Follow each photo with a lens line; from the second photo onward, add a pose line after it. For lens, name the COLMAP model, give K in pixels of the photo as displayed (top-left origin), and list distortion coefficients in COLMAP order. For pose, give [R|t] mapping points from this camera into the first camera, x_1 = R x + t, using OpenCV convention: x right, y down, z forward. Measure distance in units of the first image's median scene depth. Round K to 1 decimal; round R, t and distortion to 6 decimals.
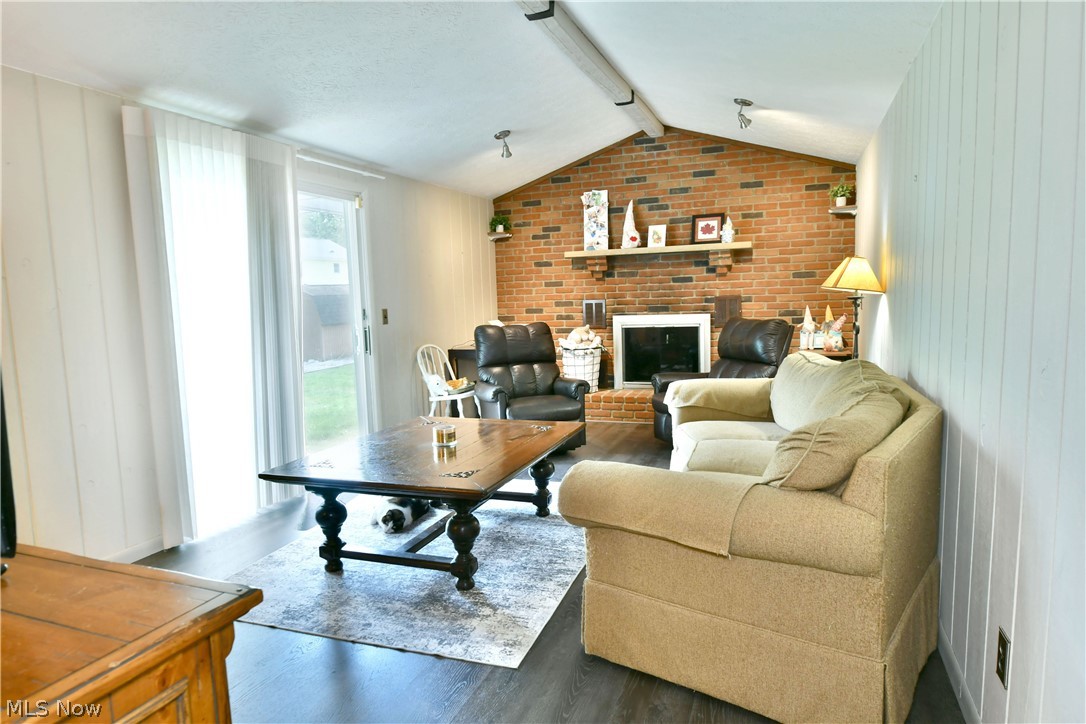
lens RADIAL K [[663.2, 0, 536.5], [0, 663.2, 363.8], [0, 0, 1]] dist [-0.007779, -0.002202]
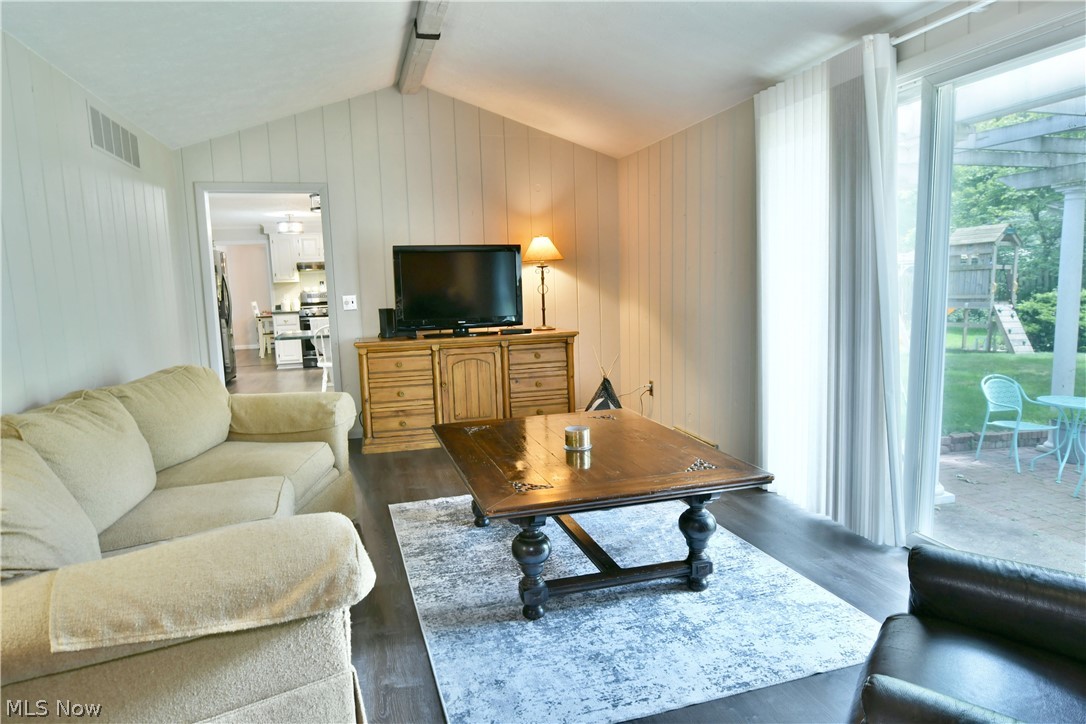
lens RADIAL K [[663.2, 0, 536.5], [0, 663.2, 363.8], [0, 0, 1]] dist [-0.007779, -0.002202]
pose [[-0.804217, 0.124289, -0.581194, 1.155675], [-0.008281, 0.975451, 0.220059, -0.513431], [0.594278, 0.181788, -0.783446, 4.750511]]
